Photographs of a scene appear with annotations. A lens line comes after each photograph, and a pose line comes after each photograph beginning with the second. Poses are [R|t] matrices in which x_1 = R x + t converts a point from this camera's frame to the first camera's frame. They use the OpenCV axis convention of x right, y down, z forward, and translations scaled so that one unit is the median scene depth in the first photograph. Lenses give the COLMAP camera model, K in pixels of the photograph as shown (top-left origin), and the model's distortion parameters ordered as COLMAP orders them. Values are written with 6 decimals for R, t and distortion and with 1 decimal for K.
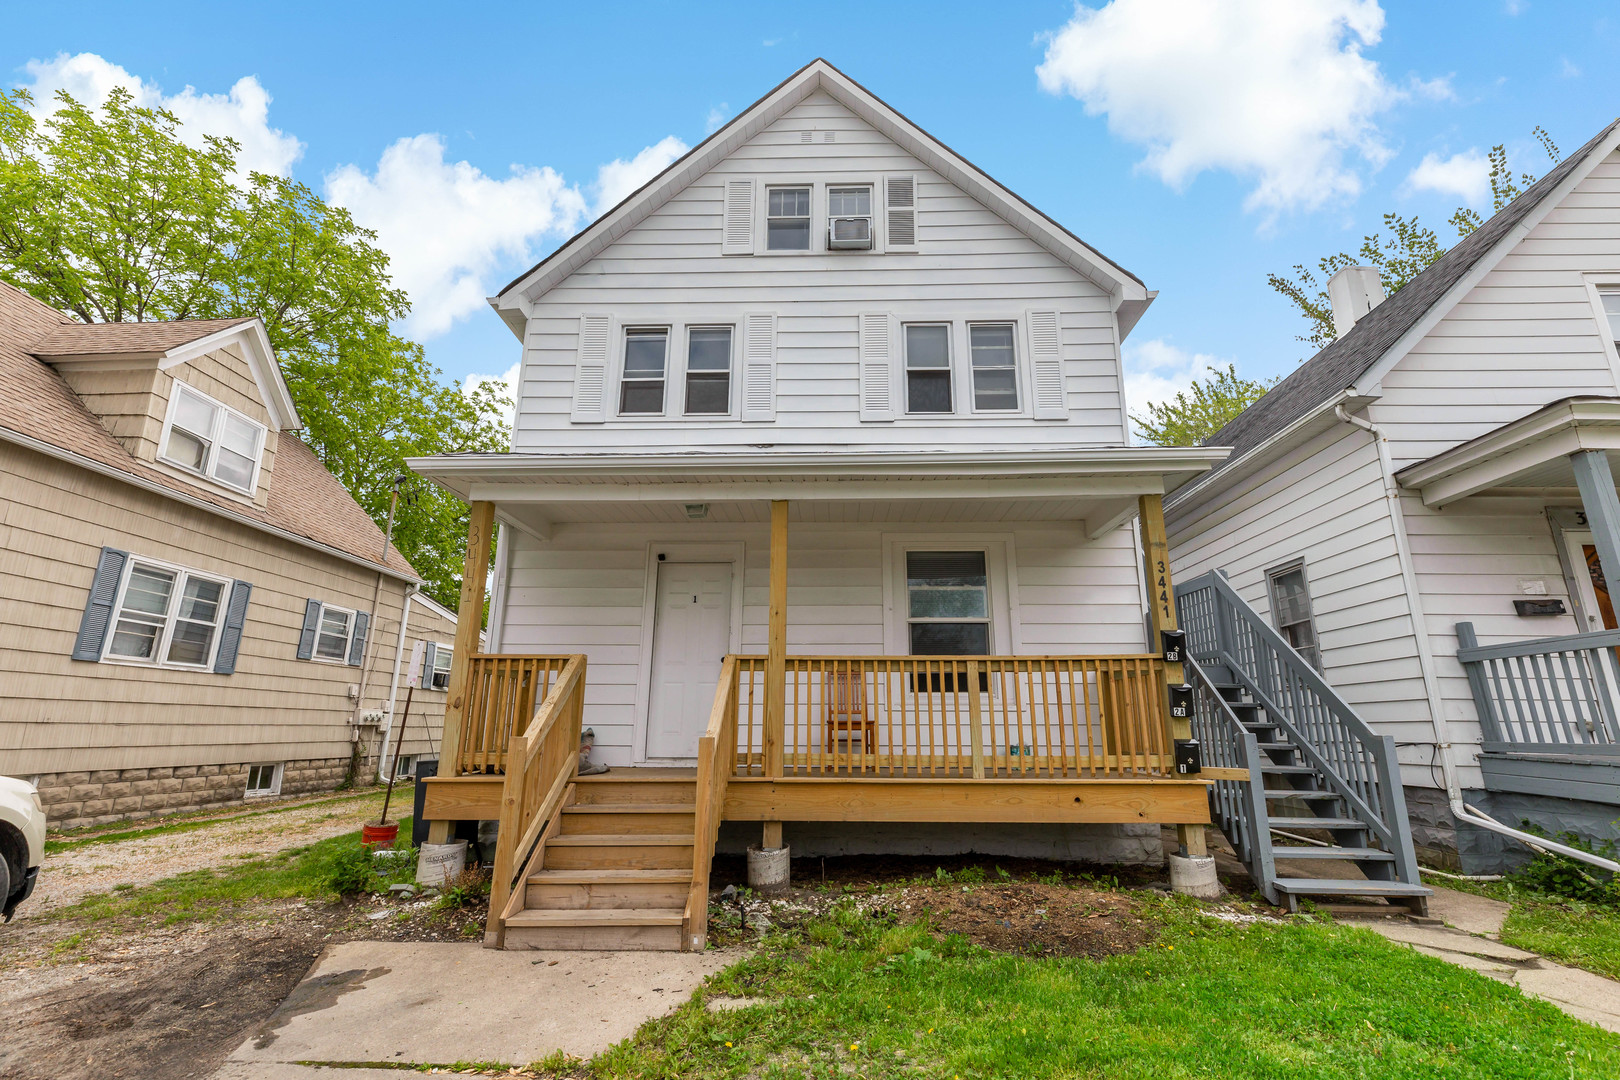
lens RADIAL K [[731.3, 0, 808.0], [0, 731.3, 538.4], [0, 0, 1]] dist [-0.002499, -0.000324]
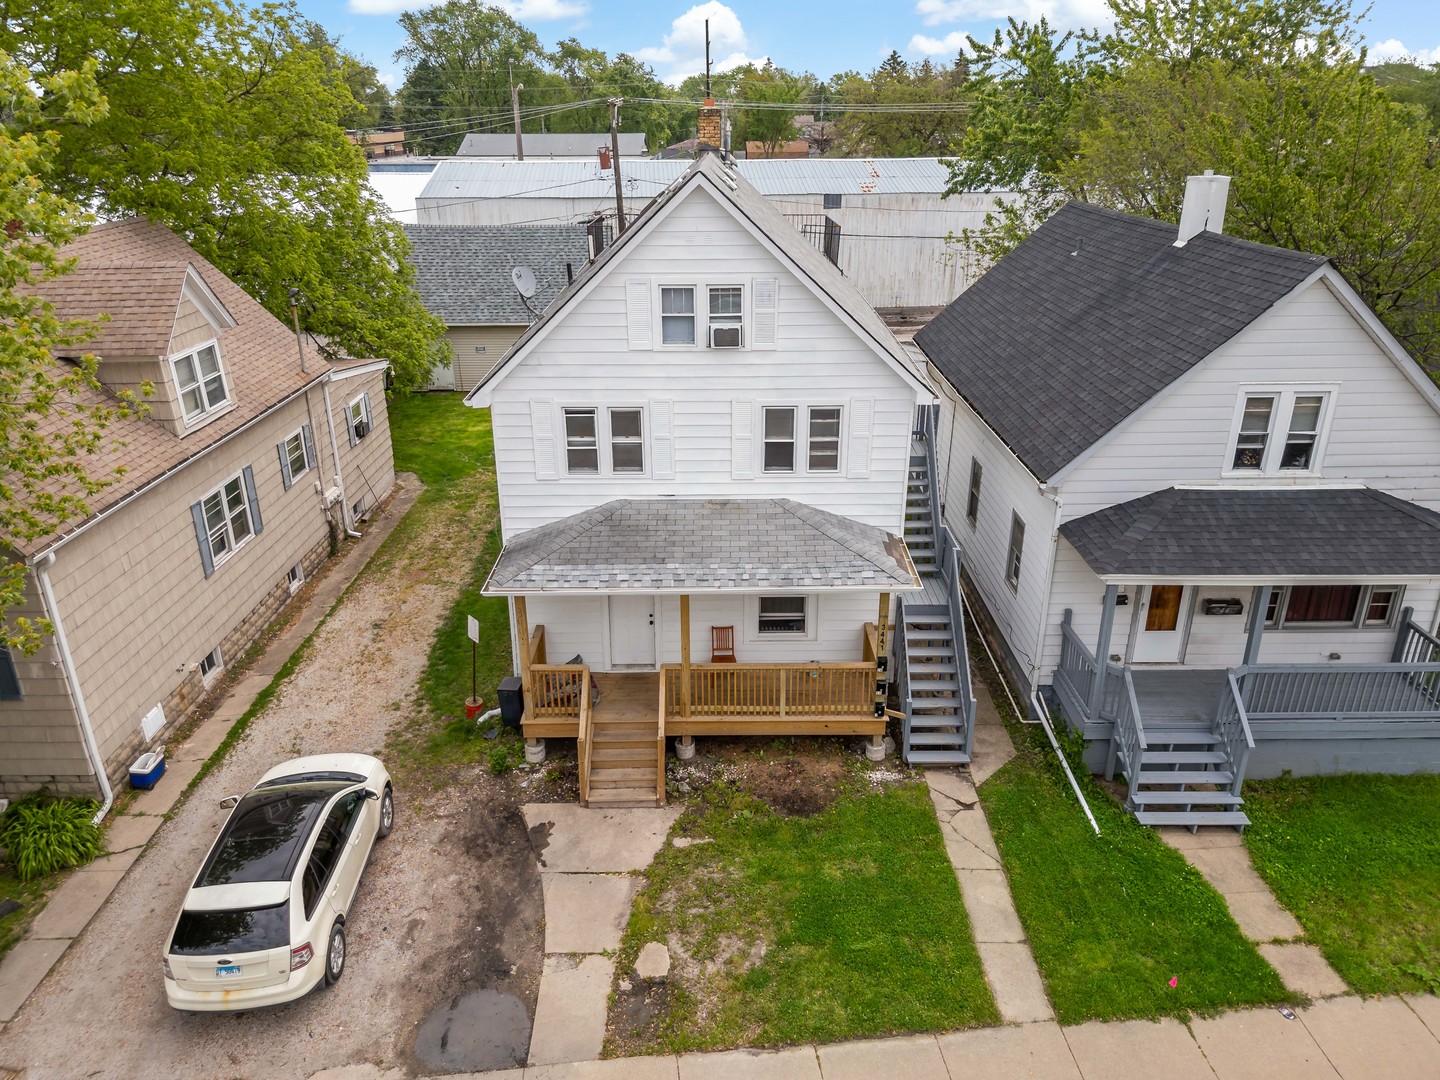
lens RADIAL K [[1020.4, 0, 715.7], [0, 1020.4, 533.1], [0, 0, 1]] dist [0.044271, -0.026253]
pose [[0.999521, -0.023541, 0.020089, -0.006104], [0.006494, 0.794230, 0.607582, -1.327733], [-0.030259, -0.607161, 0.794002, -0.722840]]
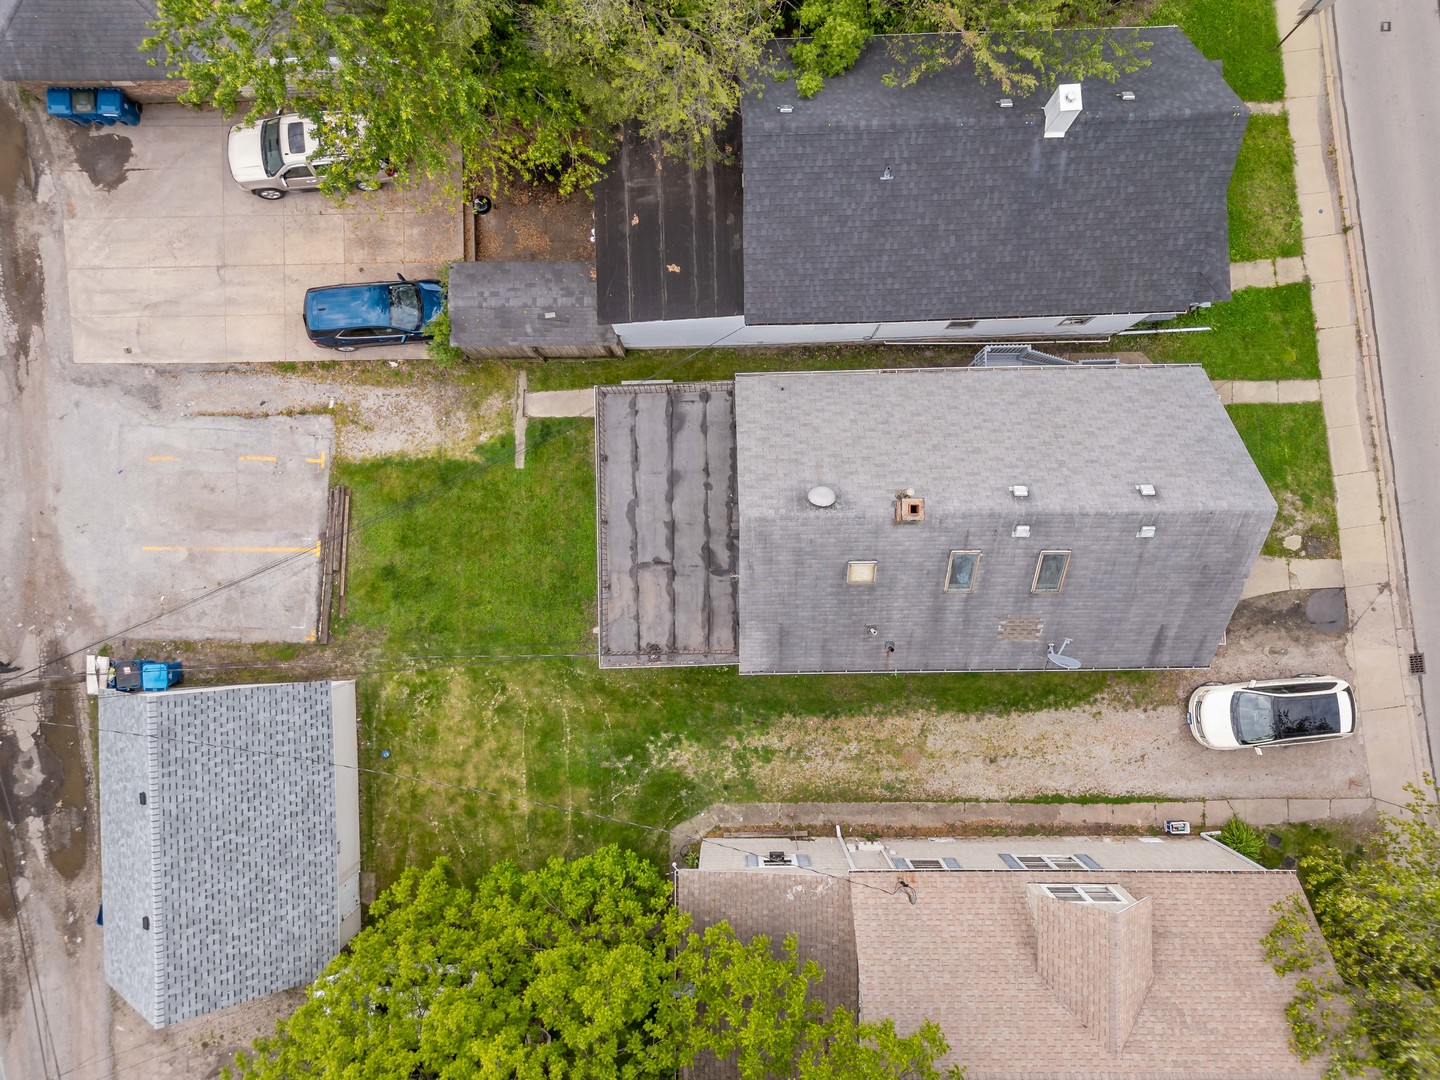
lens RADIAL K [[1020.4, 0, 716.5], [0, 1020.4, 541.4], [0, 0, 1]] dist [0.044271, -0.026253]
pose [[-0.049294, -0.998712, 0.012003, -0.025125], [-0.255972, 0.024249, 0.966380, -2.954630], [-0.965427, 0.044564, -0.256838, 3.225563]]
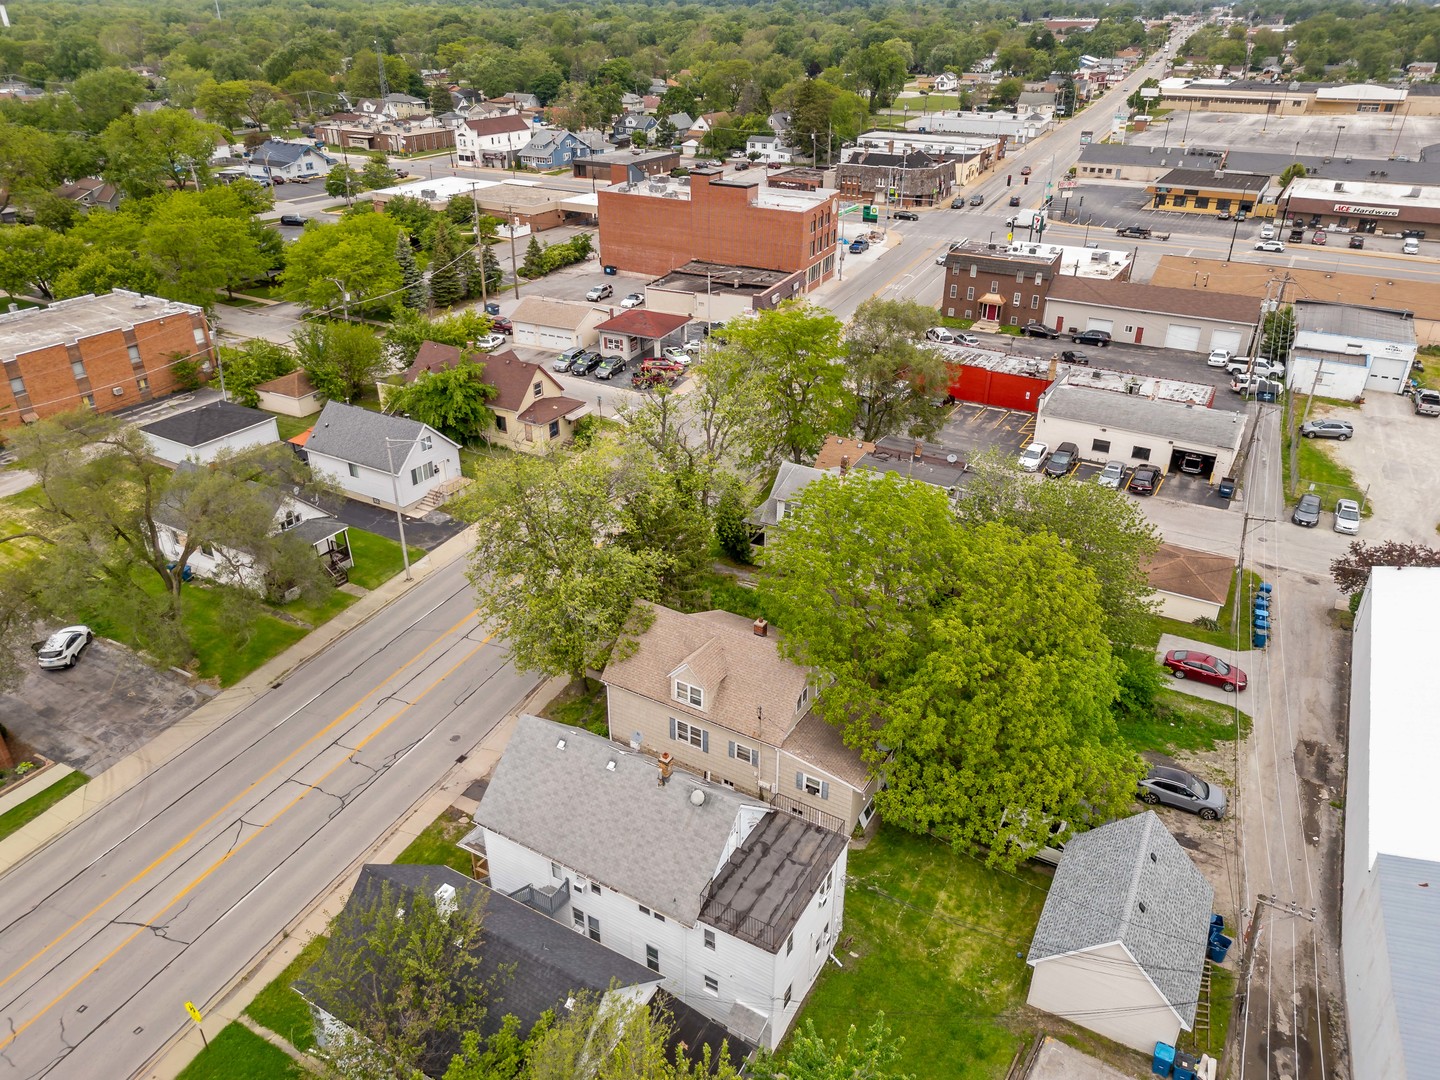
lens RADIAL K [[1020.4, 0, 719.6], [0, 1020.4, 540.4], [0, 0, 1]] dist [0.044271, -0.026253]
pose [[-0.481338, 0.404357, -0.777695, 3.558365], [0.224970, 0.914507, 0.336251, -3.285280], [0.847173, -0.013108, -0.531155, 5.105689]]
